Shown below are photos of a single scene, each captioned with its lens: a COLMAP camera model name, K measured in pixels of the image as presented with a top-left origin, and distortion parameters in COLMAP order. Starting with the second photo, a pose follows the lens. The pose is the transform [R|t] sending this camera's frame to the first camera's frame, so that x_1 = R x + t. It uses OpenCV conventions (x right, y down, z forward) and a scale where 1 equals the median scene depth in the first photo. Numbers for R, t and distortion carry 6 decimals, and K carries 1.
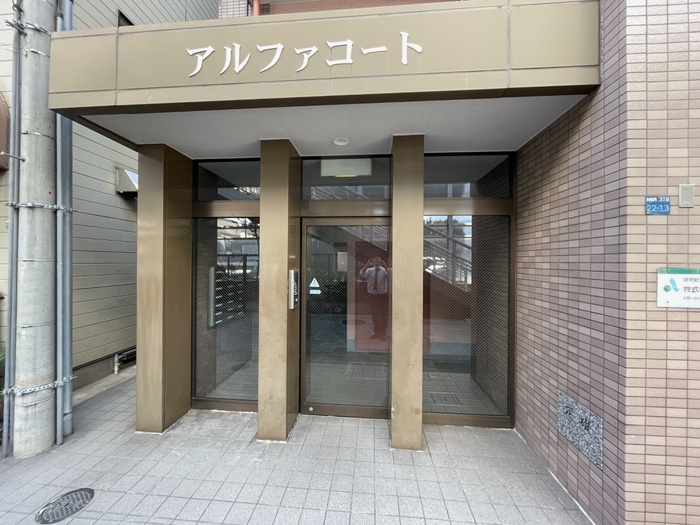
lens RADIAL K [[283.1, 0, 350.0], [0, 283.1, 262.5], [0, 0, 1]] dist [-0.002177, -0.000307]
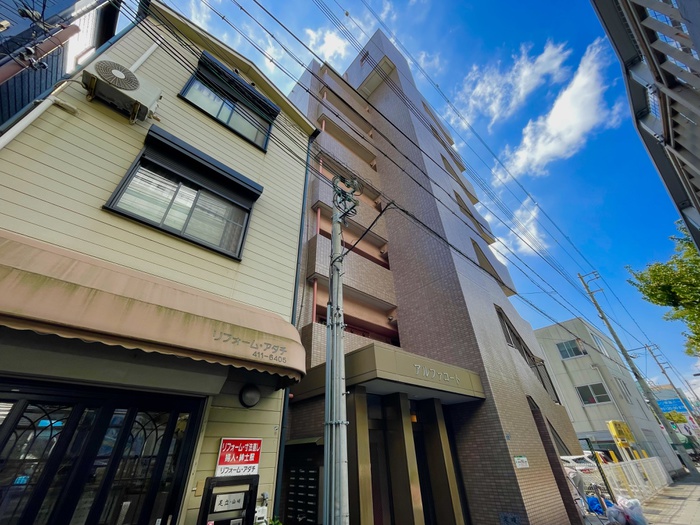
lens RADIAL K [[283.1, 0, 350.0], [0, 283.1, 262.5], [0, 0, 1]] dist [-0.002177, -0.000307]
pose [[0.681054, 0.397726, 0.614801, -2.579748], [0.033073, 0.822058, -0.568442, -0.020683], [-0.731486, 0.407473, 0.546712, -0.373151]]
